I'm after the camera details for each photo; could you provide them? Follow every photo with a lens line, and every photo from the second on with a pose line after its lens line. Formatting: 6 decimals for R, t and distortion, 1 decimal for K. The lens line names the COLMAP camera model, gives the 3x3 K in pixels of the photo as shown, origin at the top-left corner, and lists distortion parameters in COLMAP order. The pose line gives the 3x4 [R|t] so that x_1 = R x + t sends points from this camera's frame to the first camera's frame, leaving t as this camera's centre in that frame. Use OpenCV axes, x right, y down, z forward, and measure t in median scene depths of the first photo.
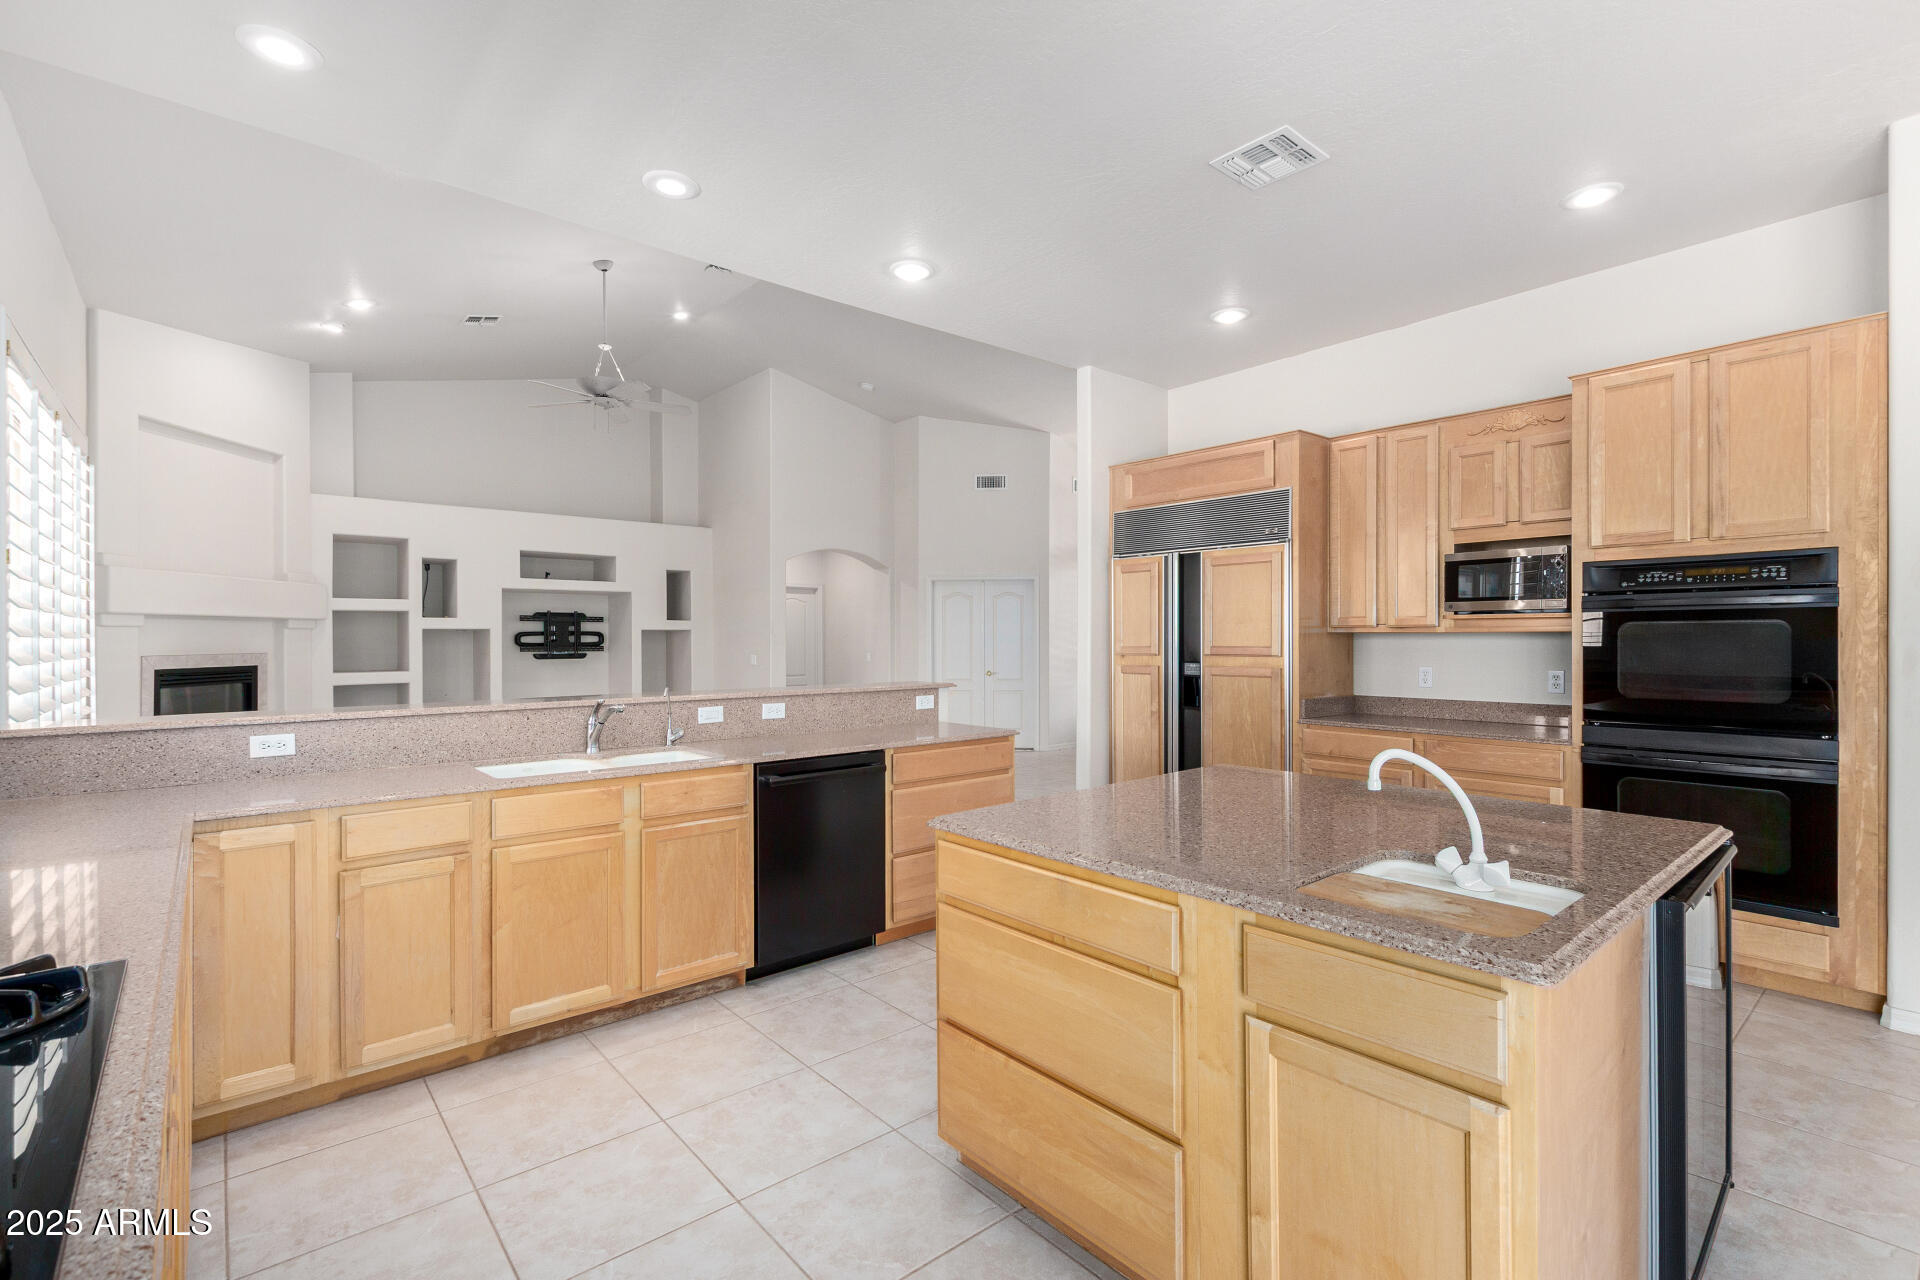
lens RADIAL K [[878.8, 0, 968.1], [0, 878.8, 638.7], [0, 0, 1]] dist [0.010215, -0.002053]
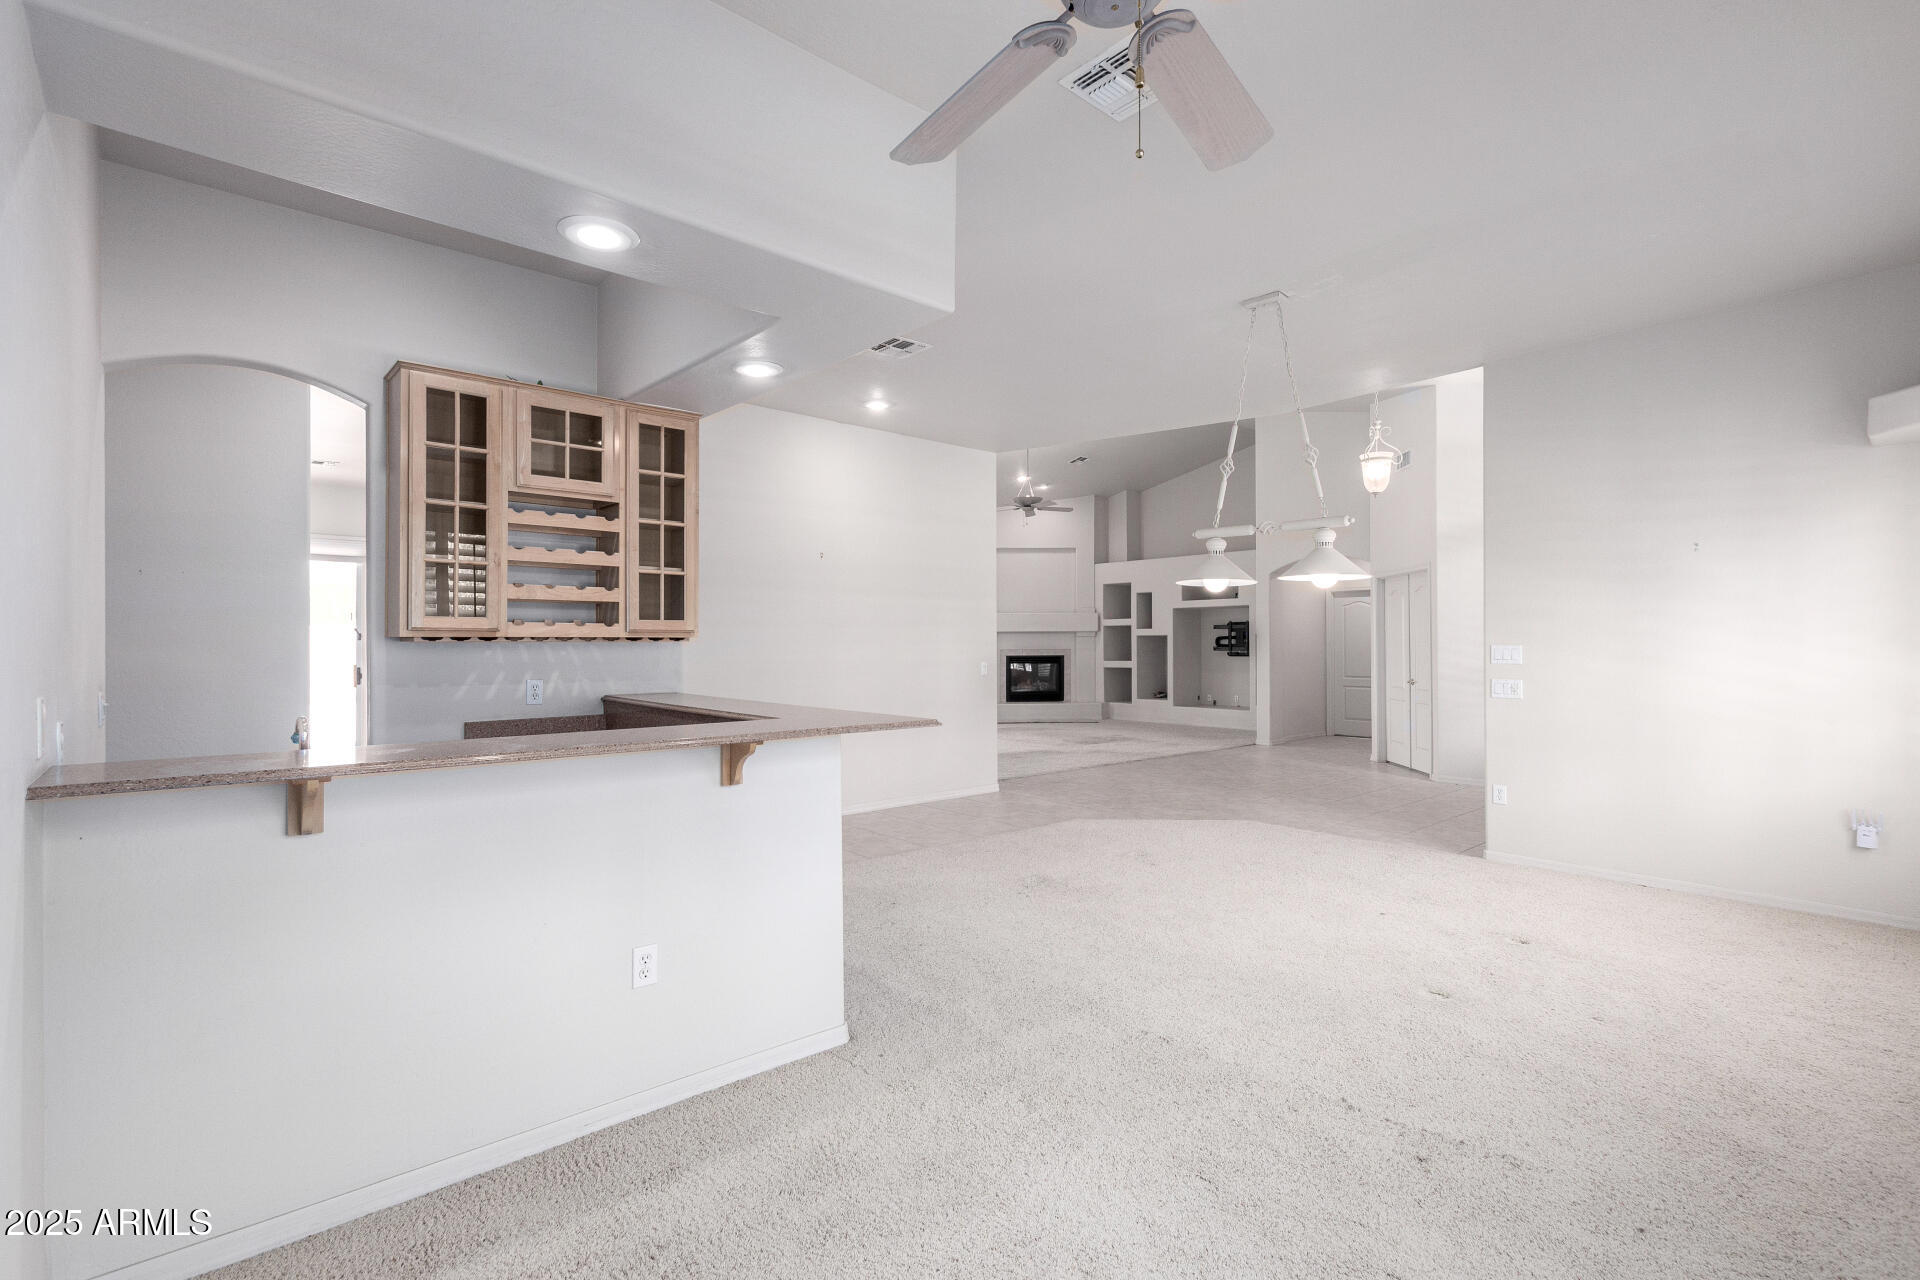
lens RADIAL K [[878.8, 0, 960.8], [0, 878.8, 639.1], [0, 0, 1]] dist [0.010215, -0.002053]
pose [[0.027055, -0.001070, -0.999633, 1.215927], [0.004307, 0.999990, -0.000954, -0.005396], [0.999625, -0.004279, 0.027059, 0.729754]]
